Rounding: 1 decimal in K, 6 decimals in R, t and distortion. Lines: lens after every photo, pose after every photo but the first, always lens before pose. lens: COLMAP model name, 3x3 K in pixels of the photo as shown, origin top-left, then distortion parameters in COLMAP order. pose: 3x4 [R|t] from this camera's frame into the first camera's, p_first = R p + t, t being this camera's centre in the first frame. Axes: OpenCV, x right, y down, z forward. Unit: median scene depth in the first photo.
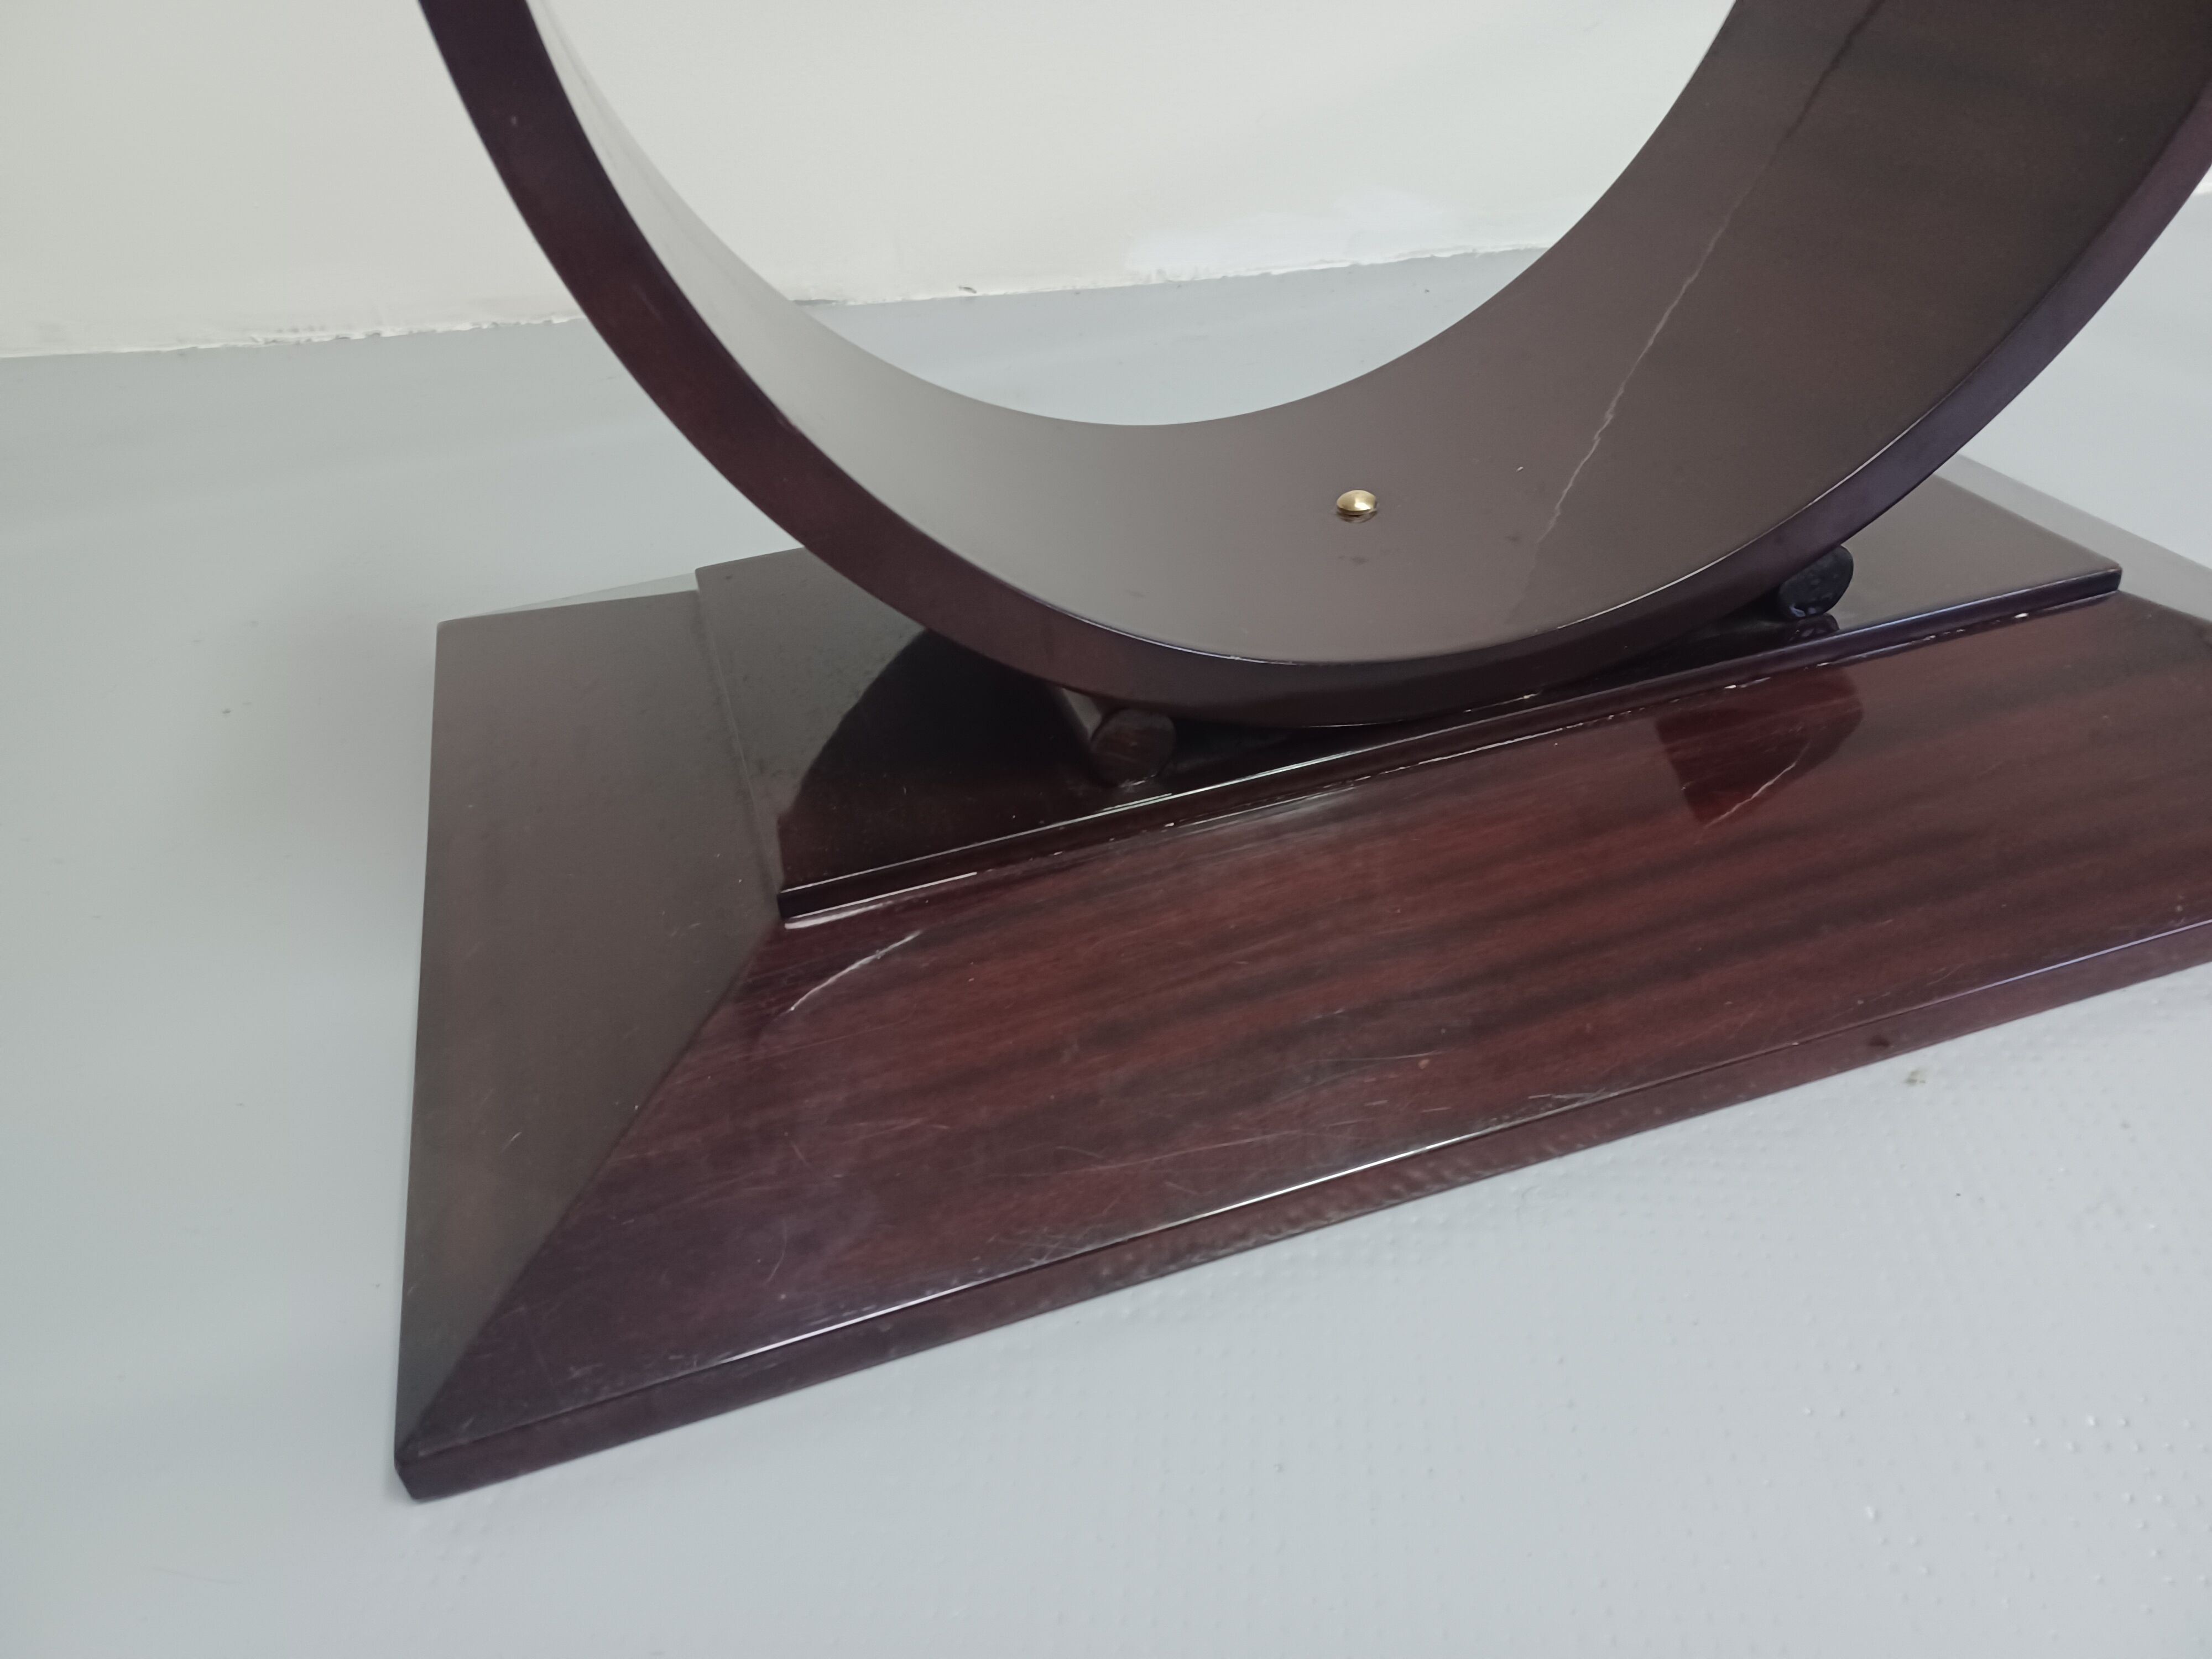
lens RADIAL K [[1581.3, 0, 1087.5], [0, 1581.3, 811.2], [0, 0, 1]] dist [0.072647, -0.065020]
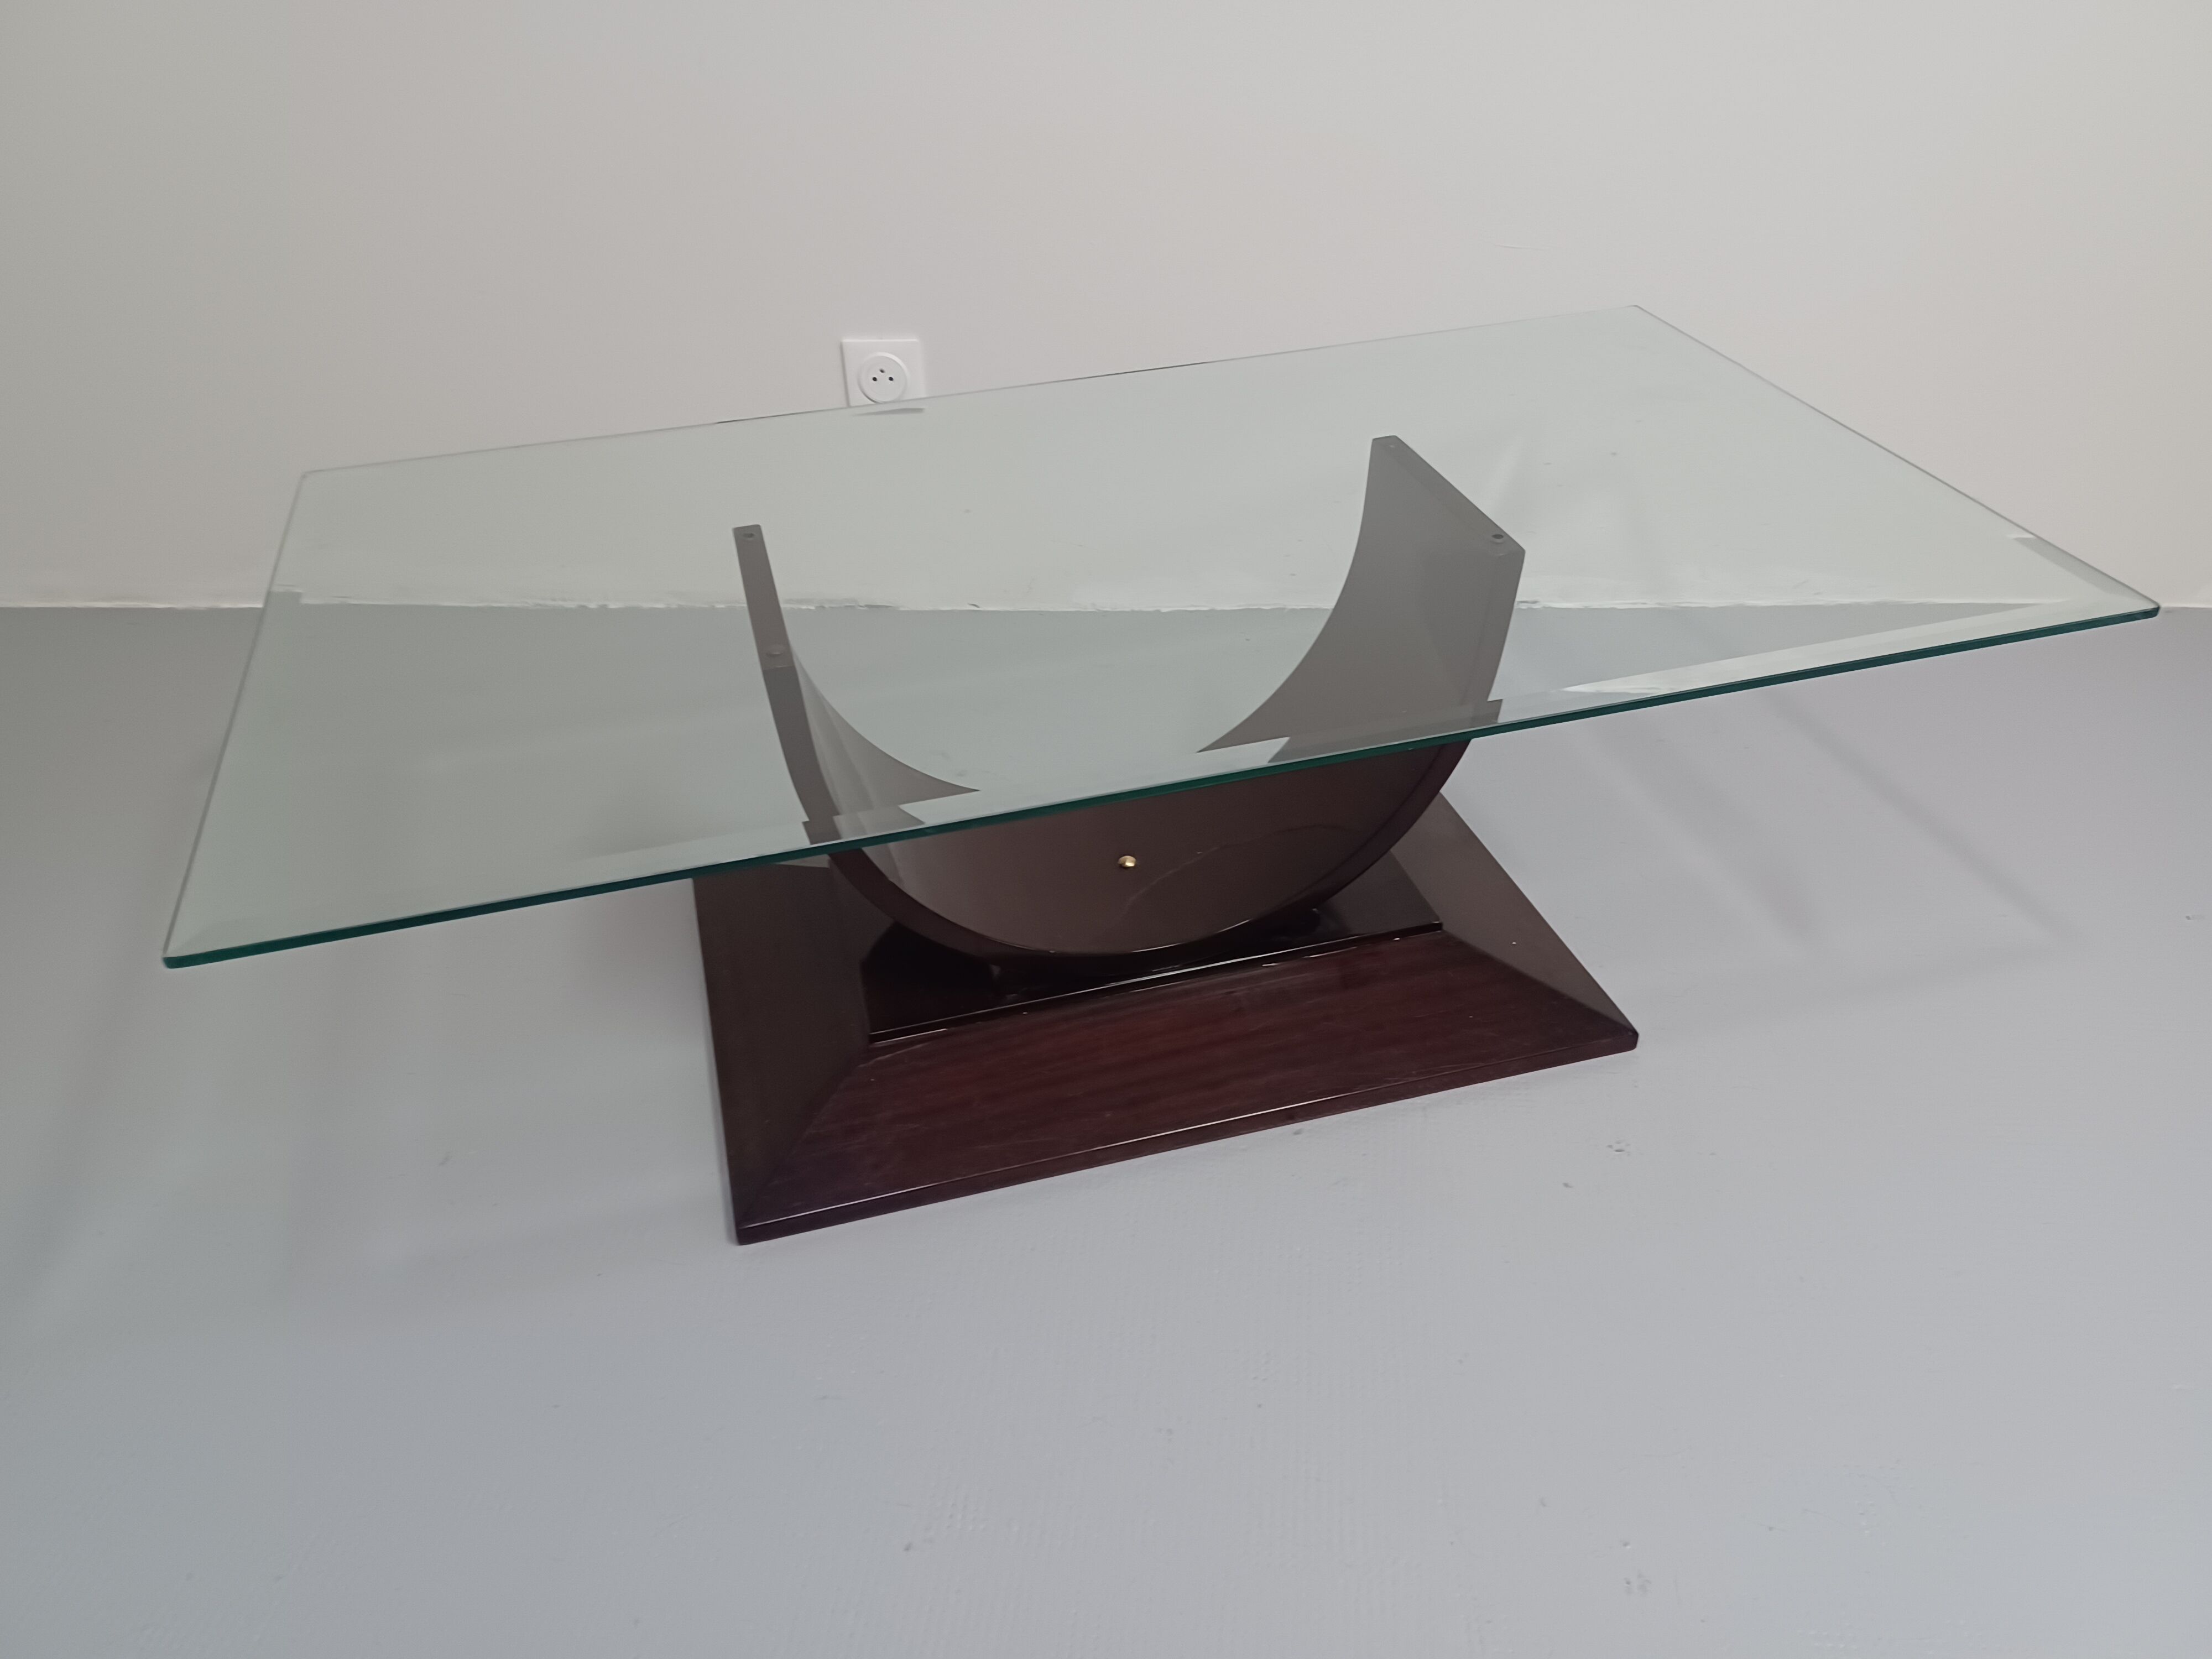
lens RADIAL K [[1581.3, 0, 1103.5], [0, 1581.3, 897.8], [0, 0, 1]] dist [0.072647, -0.065020]
pose [[0.997941, 0.063452, 0.009351, 0.125506], [-0.063923, 0.995881, 0.064304, -0.303240], [-0.005232, -0.064769, 0.997887, -1.318322]]
